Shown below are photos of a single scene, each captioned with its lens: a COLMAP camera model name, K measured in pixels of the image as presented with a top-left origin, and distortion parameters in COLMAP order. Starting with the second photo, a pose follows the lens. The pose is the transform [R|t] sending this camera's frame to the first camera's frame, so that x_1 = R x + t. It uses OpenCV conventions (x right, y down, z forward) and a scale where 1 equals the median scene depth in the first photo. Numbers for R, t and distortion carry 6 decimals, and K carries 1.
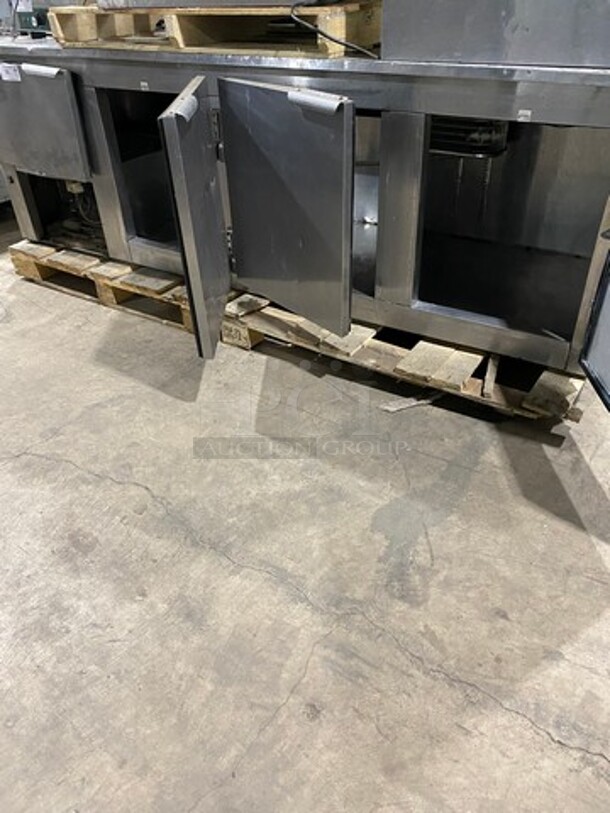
lens RADIAL K [[628.1, 0, 305.0], [0, 628.1, 406.5], [0, 0, 1]] dist [-0.001142, -0.003133]
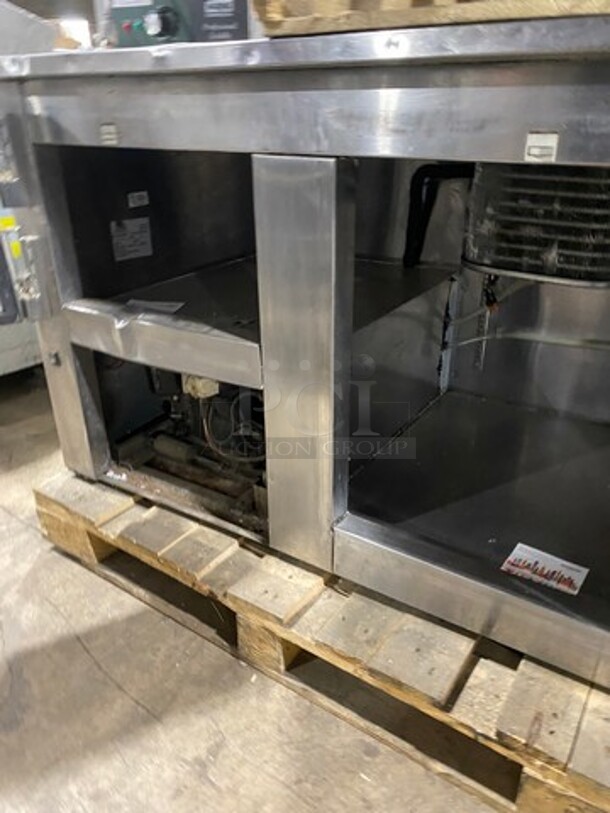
lens RADIAL K [[628.1, 0, 305.0], [0, 628.1, 406.5], [0, 0, 1]] dist [-0.001142, -0.003133]
pose [[0.999343, 0.034831, -0.009991, -0.290631], [-0.036022, 0.984845, -0.169652, -0.264130], [0.003930, 0.169901, 0.985453, 0.574771]]
